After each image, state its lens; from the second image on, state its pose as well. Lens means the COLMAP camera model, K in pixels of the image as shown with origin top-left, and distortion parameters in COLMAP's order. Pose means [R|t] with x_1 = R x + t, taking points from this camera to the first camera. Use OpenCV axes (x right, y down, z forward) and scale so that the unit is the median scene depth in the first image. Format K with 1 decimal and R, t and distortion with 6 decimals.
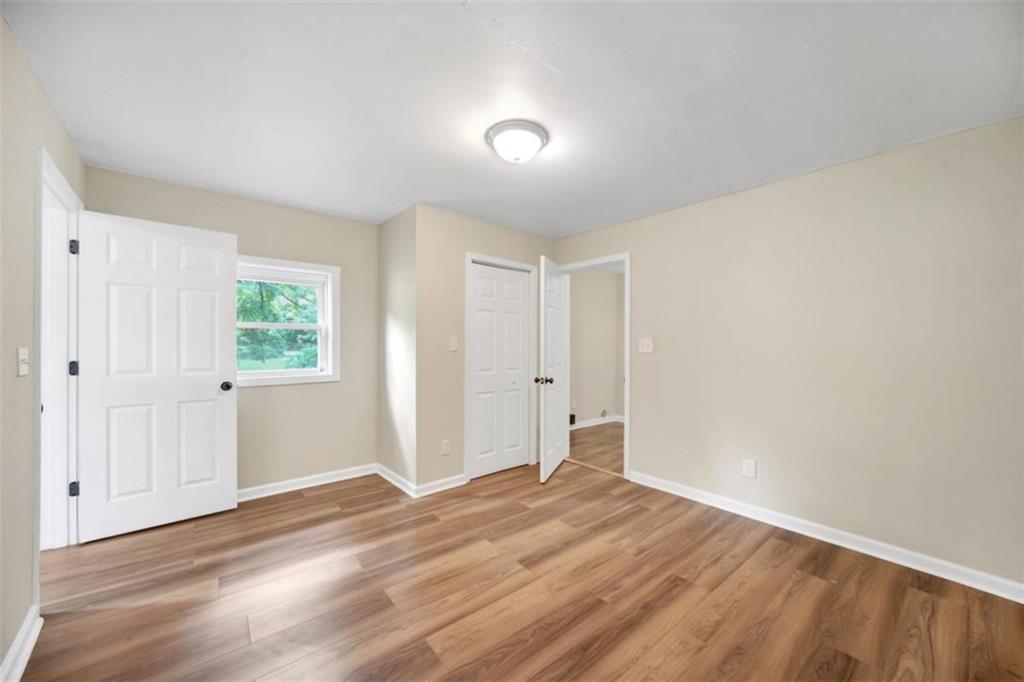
lens RADIAL K [[360.0, 0, 497.4], [0, 360.0, 347.4], [0, 0, 1]] dist [-0.001965, -0.000038]
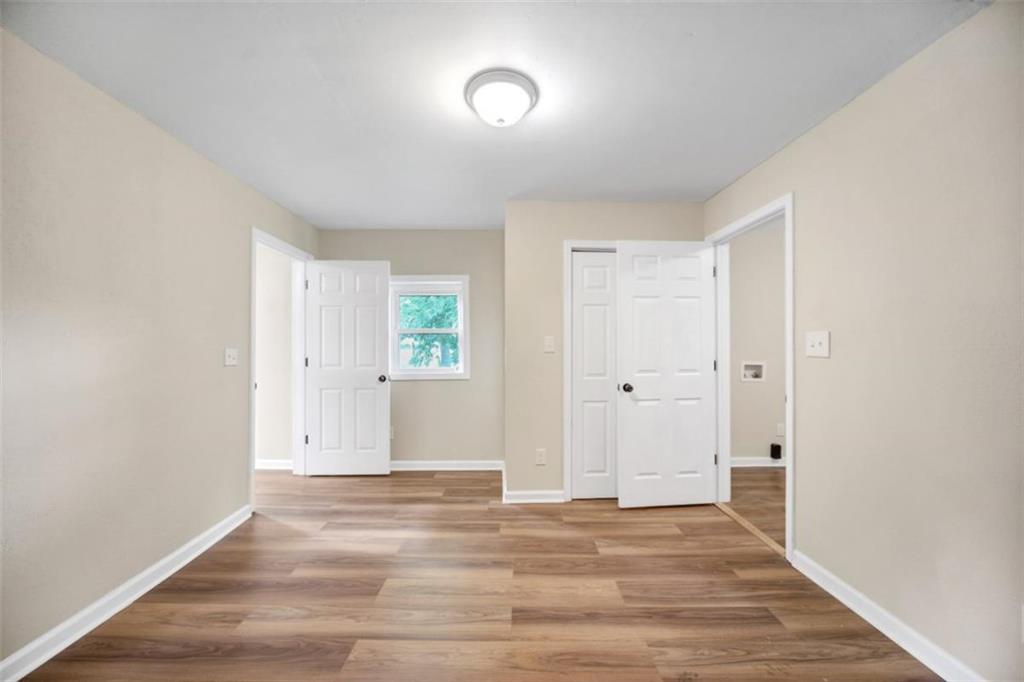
lens RADIAL K [[360.6, 0, 522.1], [0, 360.6, 346.7], [0, 0, 1]] dist [-0.005726, 0.000067]
pose [[0.794538, -0.005211, -0.607192, 0.448237], [0.001454, 0.999977, -0.006679, 0.002558], [0.607213, 0.004423, 0.794527, 0.280742]]
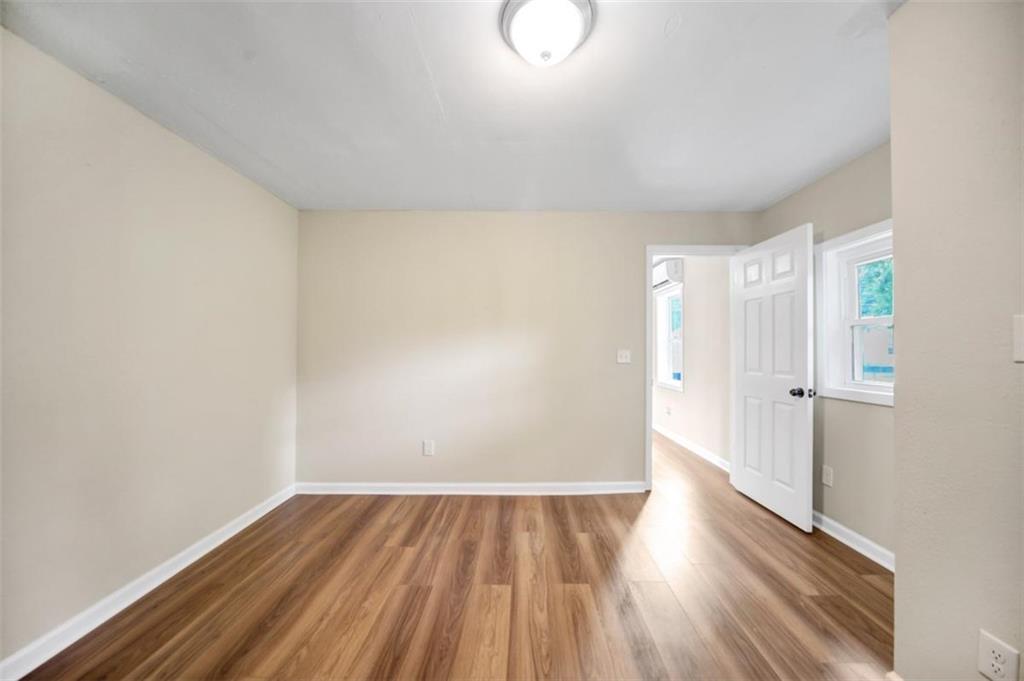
lens RADIAL K [[360.0, 0, 497.4], [0, 360.0, 346.9], [0, 0, 1]] dist [-0.001965, -0.000038]
pose [[-0.633496, -0.007905, -0.773705, 0.459046], [-0.005644, 0.999968, -0.005595, 0.000631], [0.773725, 0.000823, -0.633521, 1.015045]]
